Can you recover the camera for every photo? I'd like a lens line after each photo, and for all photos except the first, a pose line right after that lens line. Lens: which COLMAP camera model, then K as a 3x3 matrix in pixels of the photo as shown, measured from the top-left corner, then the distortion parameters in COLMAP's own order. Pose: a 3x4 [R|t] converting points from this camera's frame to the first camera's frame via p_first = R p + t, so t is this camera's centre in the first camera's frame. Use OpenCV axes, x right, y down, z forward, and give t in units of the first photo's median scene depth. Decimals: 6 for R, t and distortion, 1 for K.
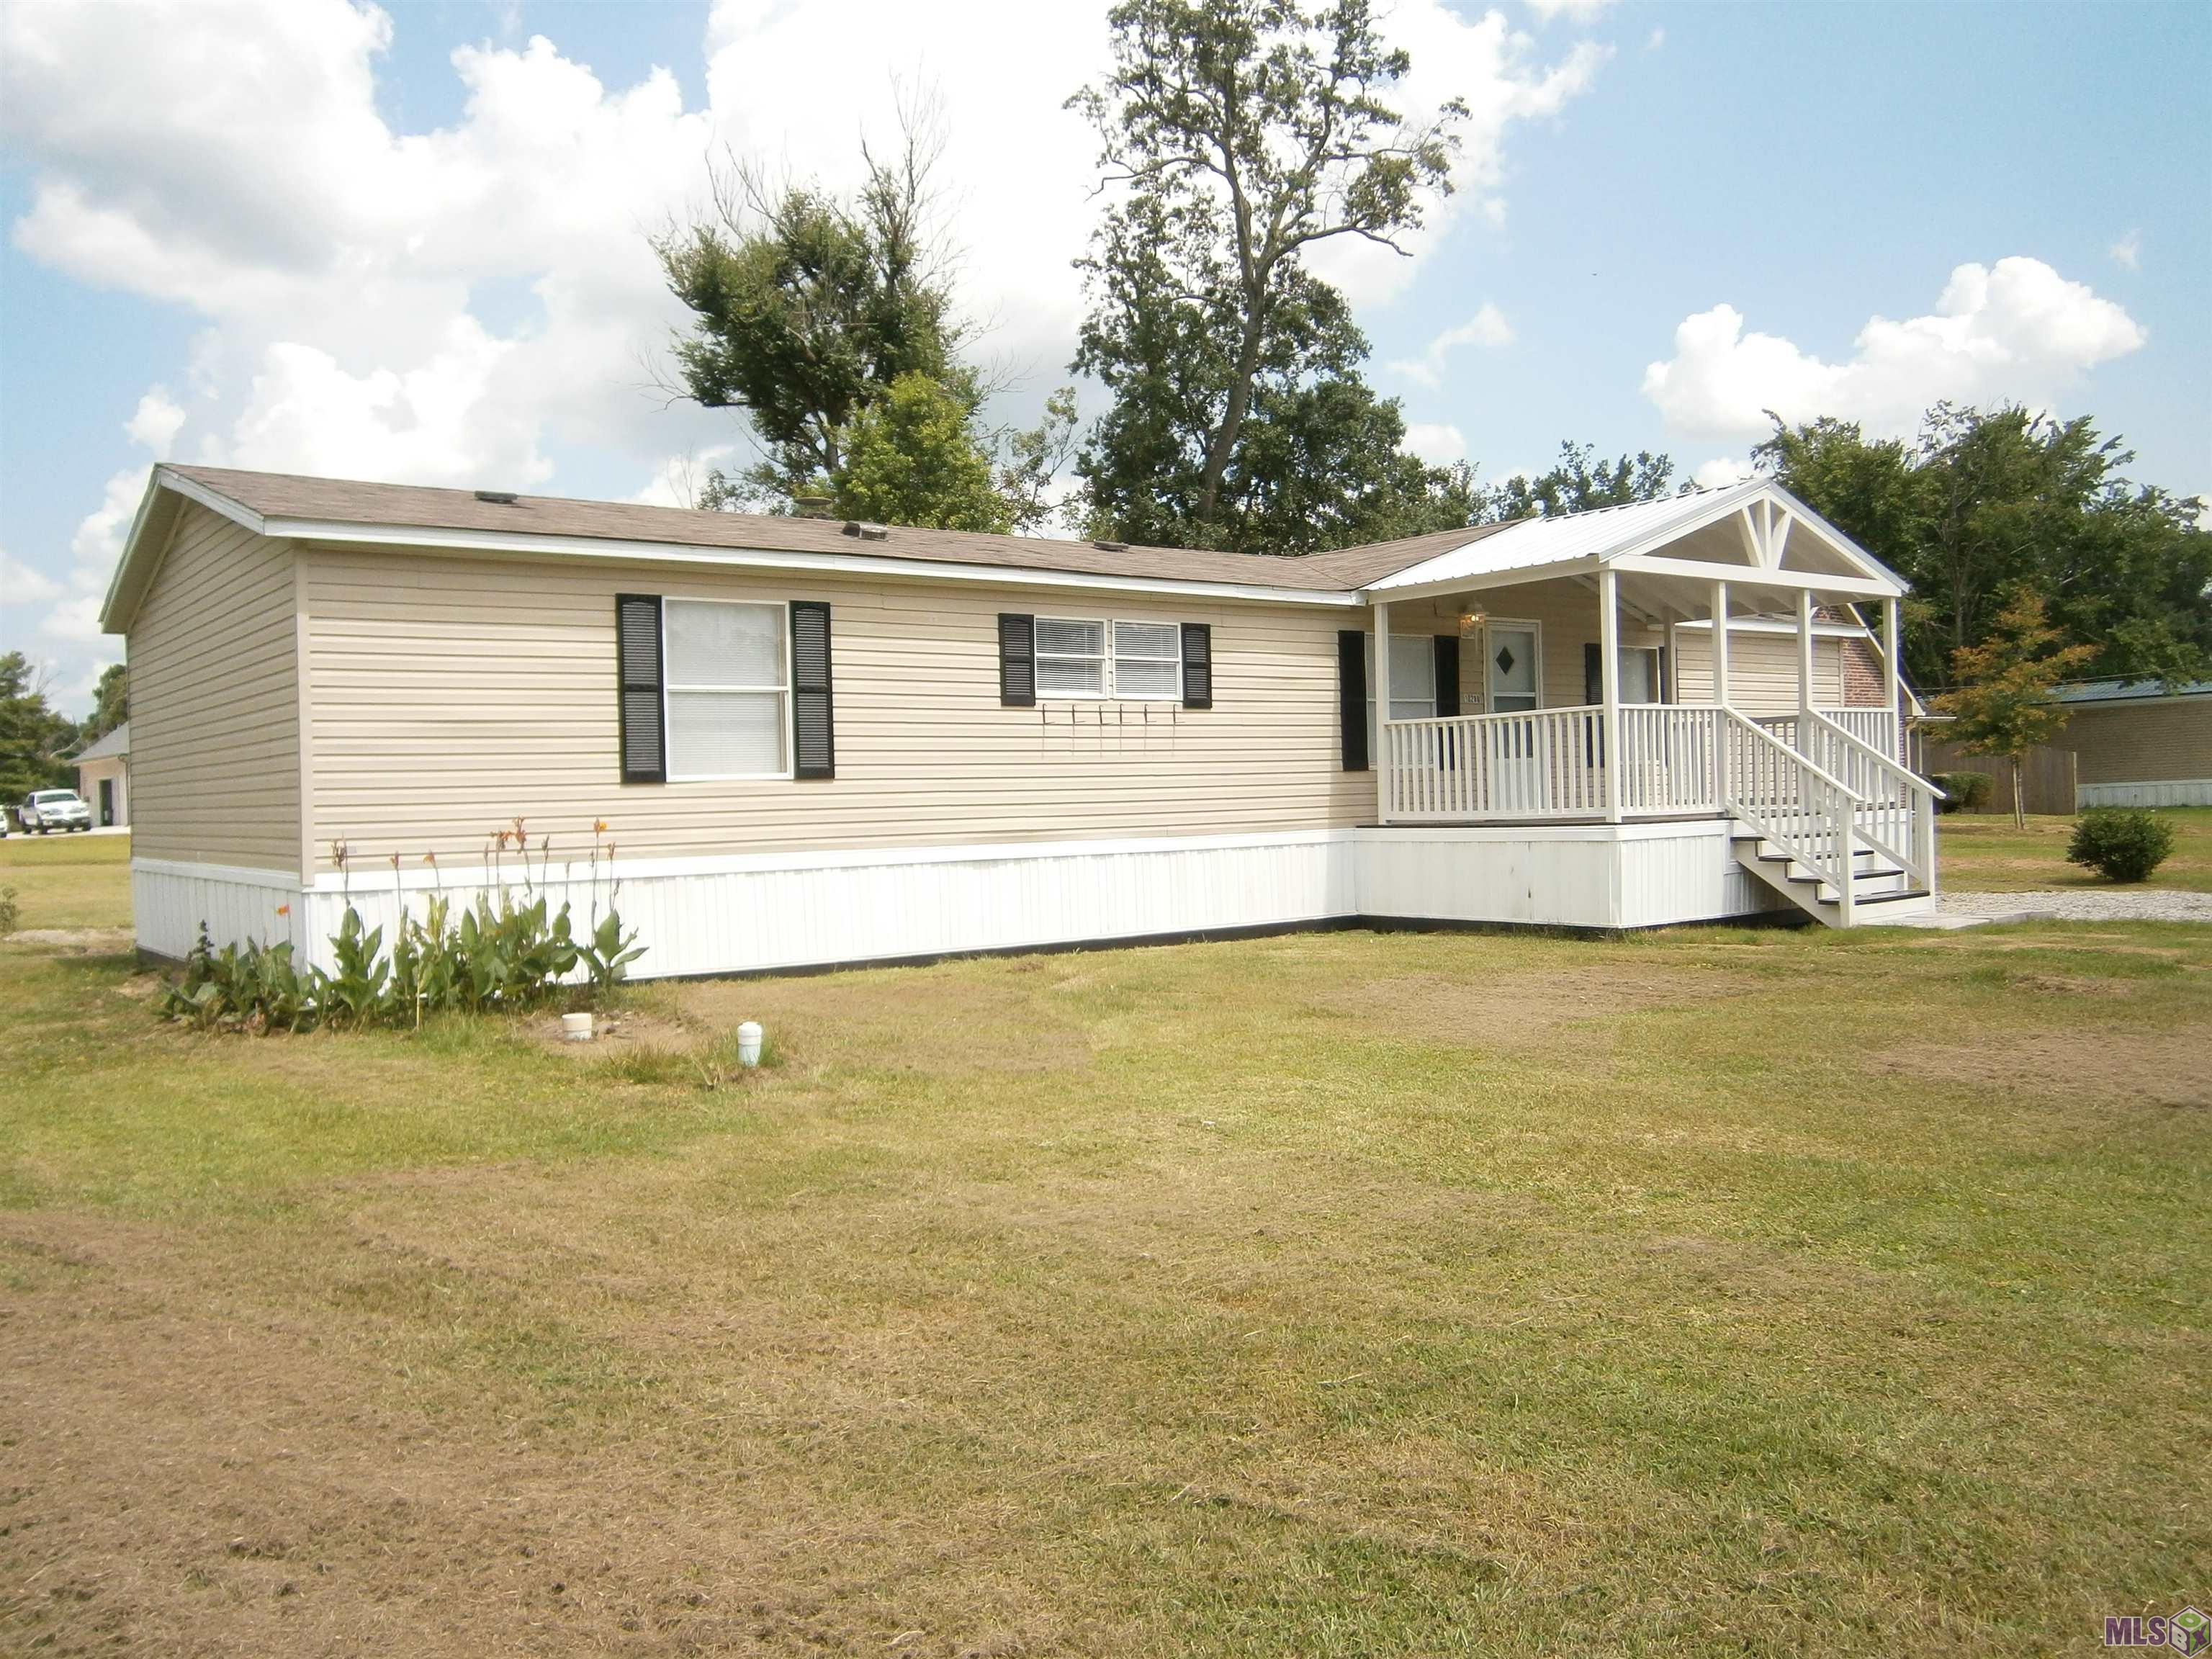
lens RADIAL K [[1729.4, 0, 1106.0], [0, 1729.4, 829.5], [0, 0, 1]] dist [-0.003796, -0.002148]
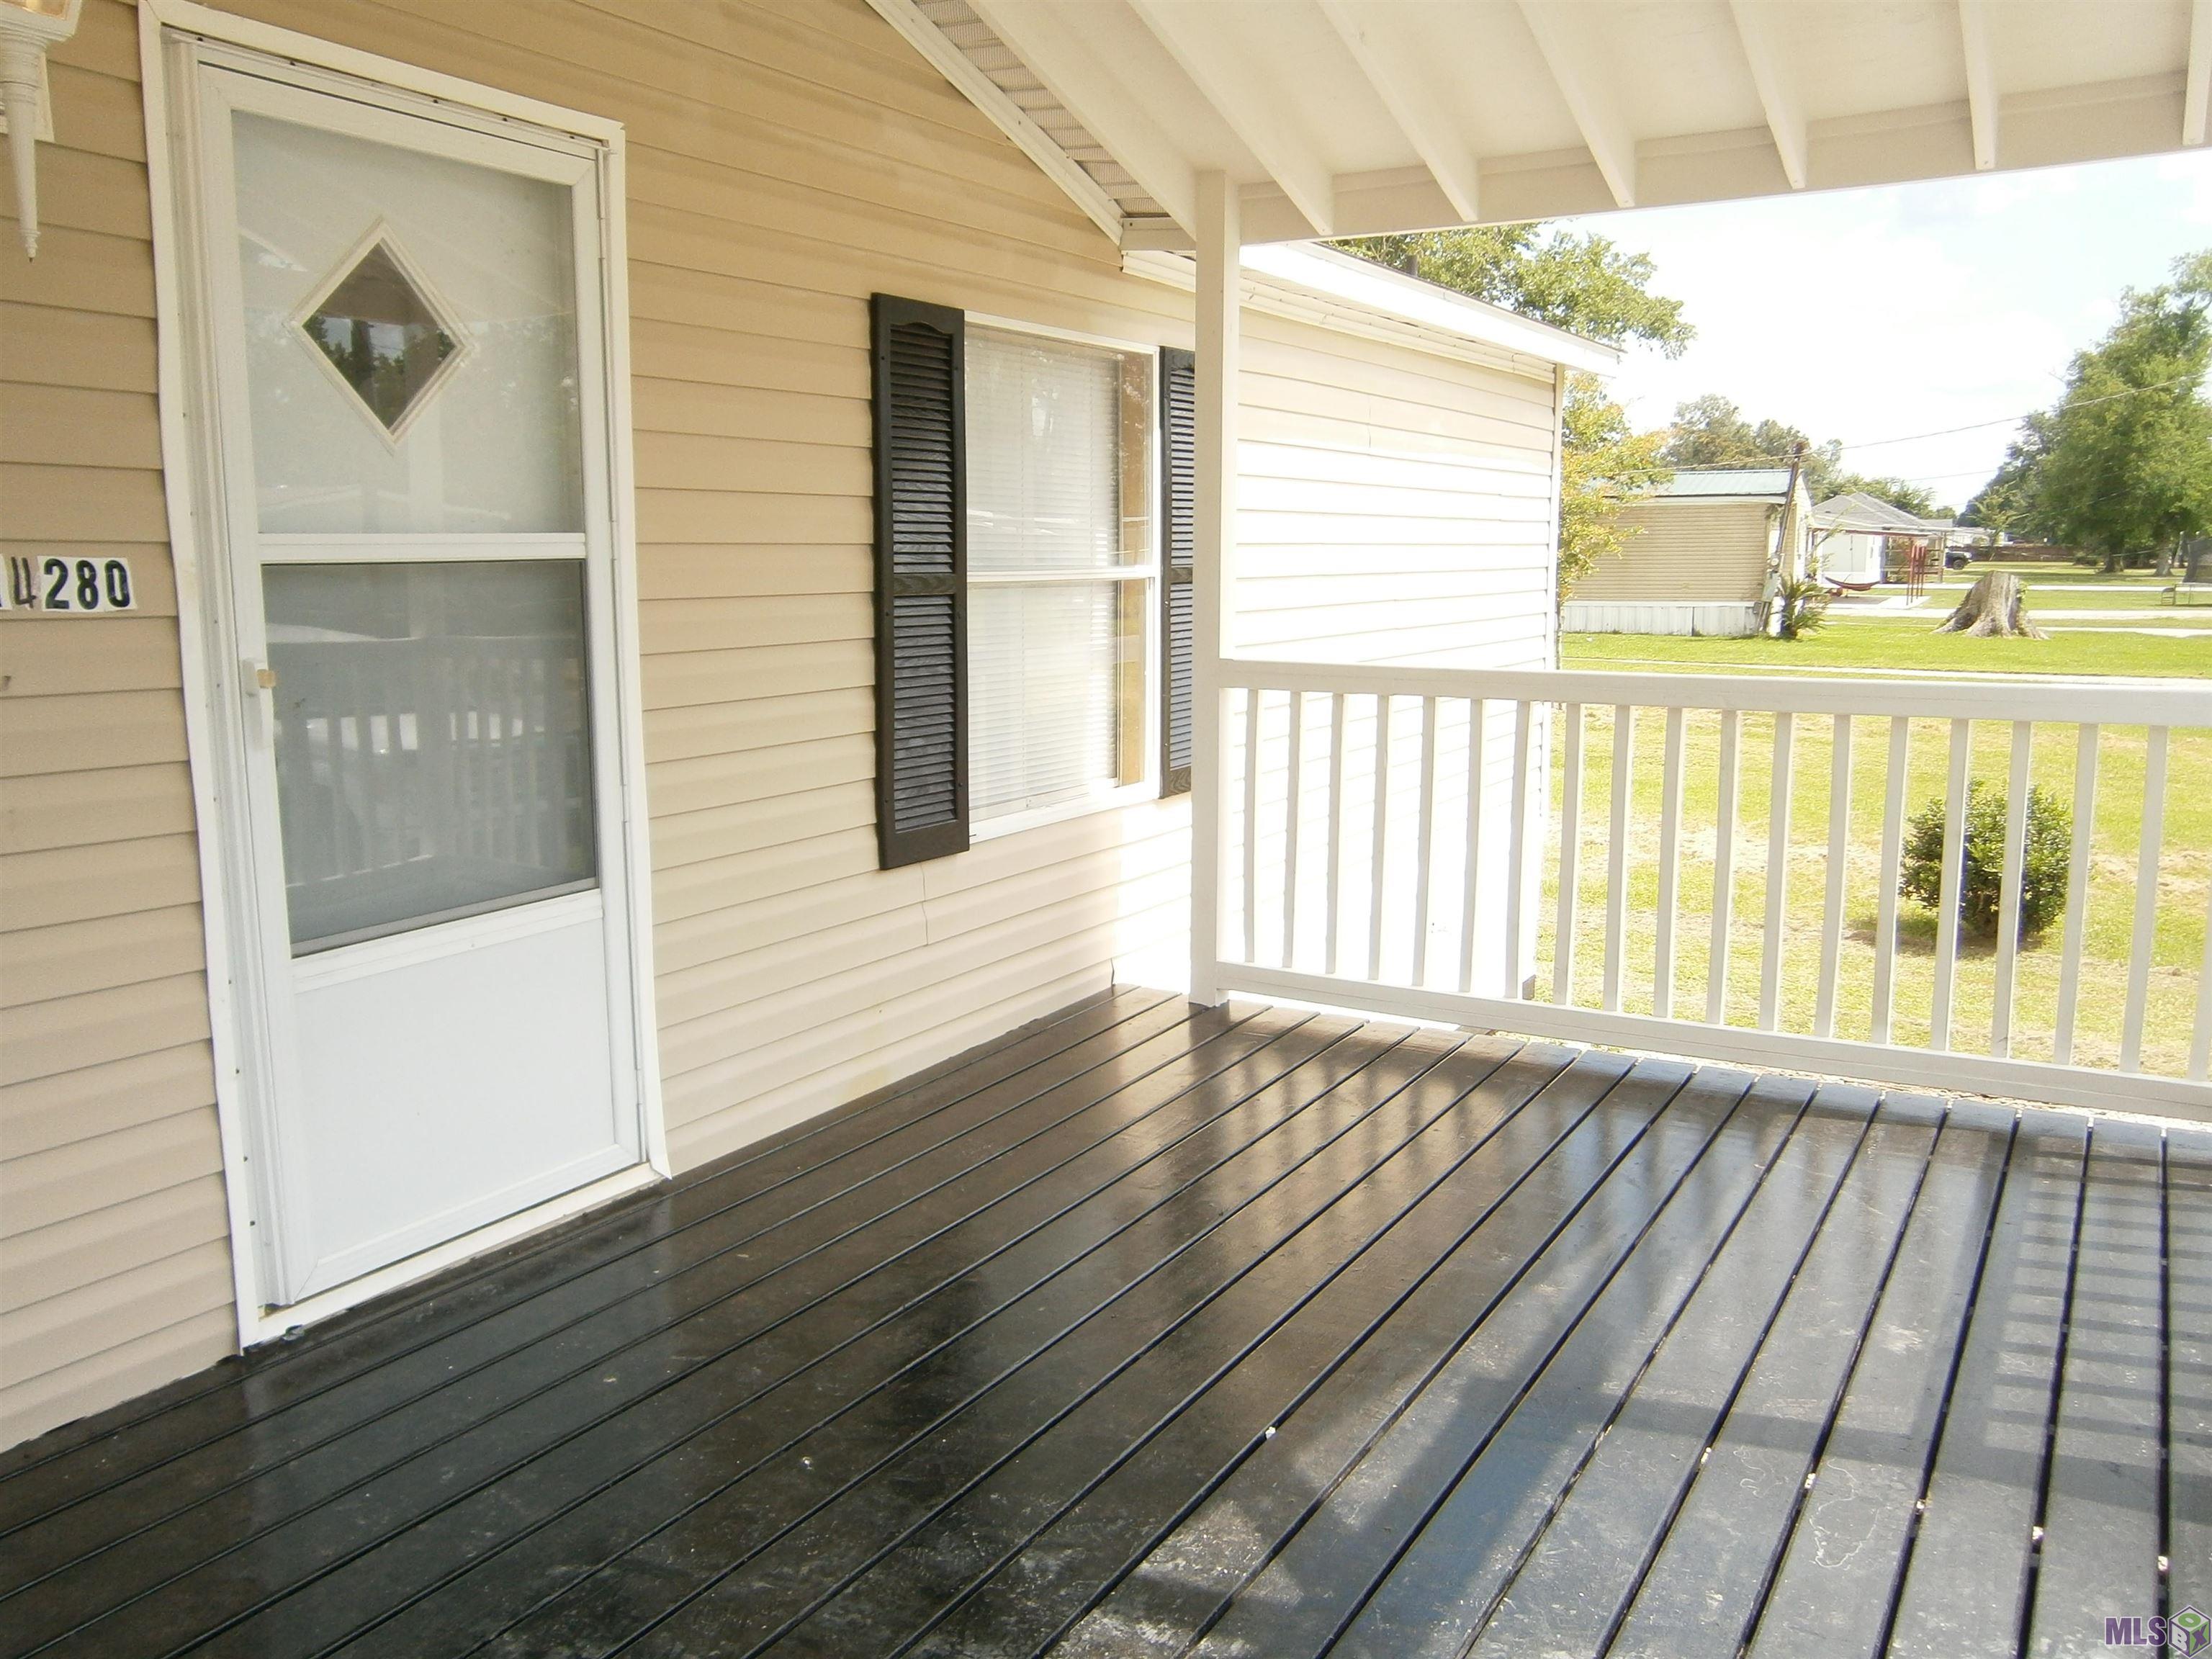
lens RADIAL K [[1729.4, 0, 1106.0], [0, 1729.4, 829.5], [0, 0, 1]] dist [-0.003796, -0.002148]
pose [[0.932383, -0.034783, 0.359794, 0.216802], [-0.014878, 0.990823, 0.134343, -0.069403], [-0.361165, -0.130612, 0.923309, 0.759181]]
